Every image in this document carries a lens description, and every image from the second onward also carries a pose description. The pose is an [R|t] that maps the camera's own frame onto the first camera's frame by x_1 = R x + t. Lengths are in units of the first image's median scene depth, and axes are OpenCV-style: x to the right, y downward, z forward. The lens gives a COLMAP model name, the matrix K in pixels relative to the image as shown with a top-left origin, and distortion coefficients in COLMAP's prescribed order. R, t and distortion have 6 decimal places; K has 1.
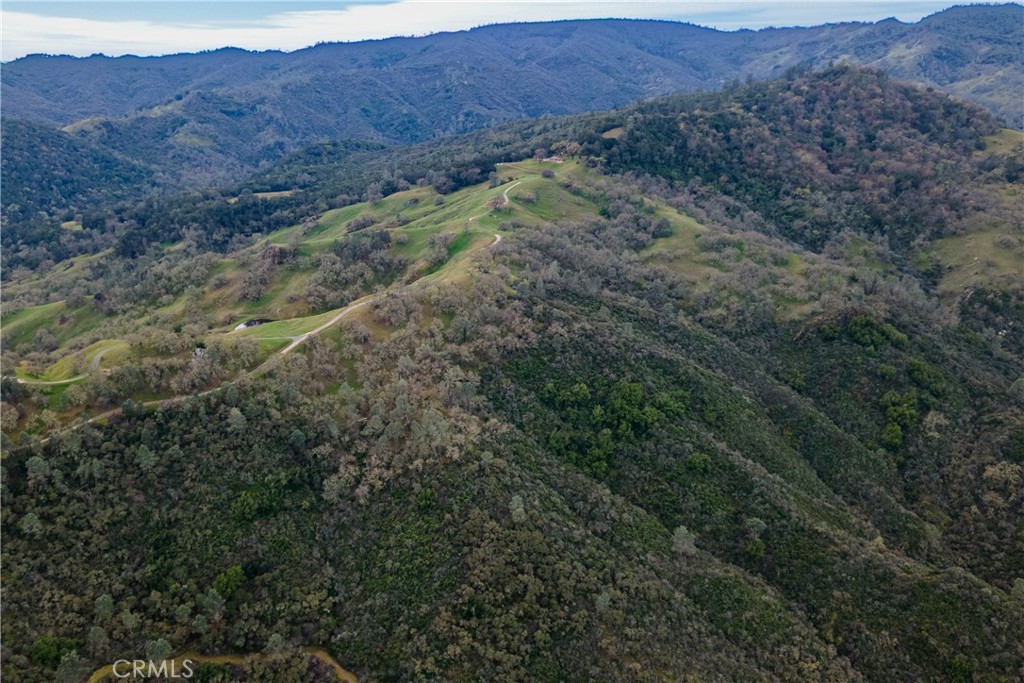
lens RADIAL K [[875.1, 0, 488.1], [0, 875.1, 329.8], [0, 0, 1]] dist [0.011099, 0.014966]
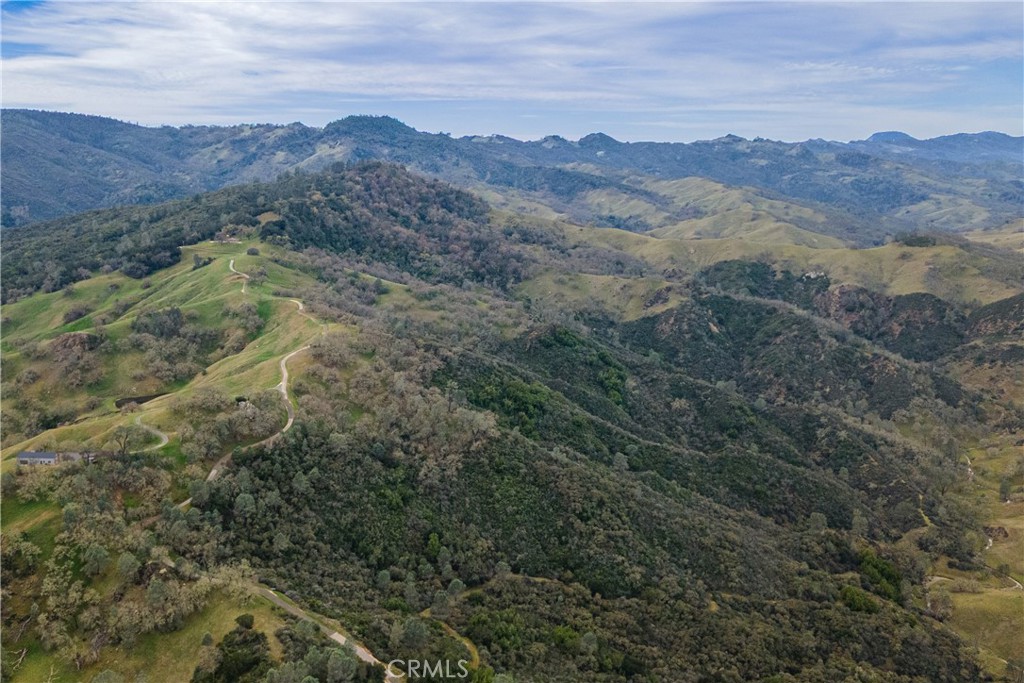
lens RADIAL K [[875.1, 0, 488.1], [0, 875.1, 329.8], [0, 0, 1]] dist [0.011099, 0.014966]
pose [[0.760802, -0.112916, 0.639085, -0.399026], [0.178050, 0.983278, -0.038232, 0.014523], [-0.624082, 0.142876, 0.768185, -0.026630]]
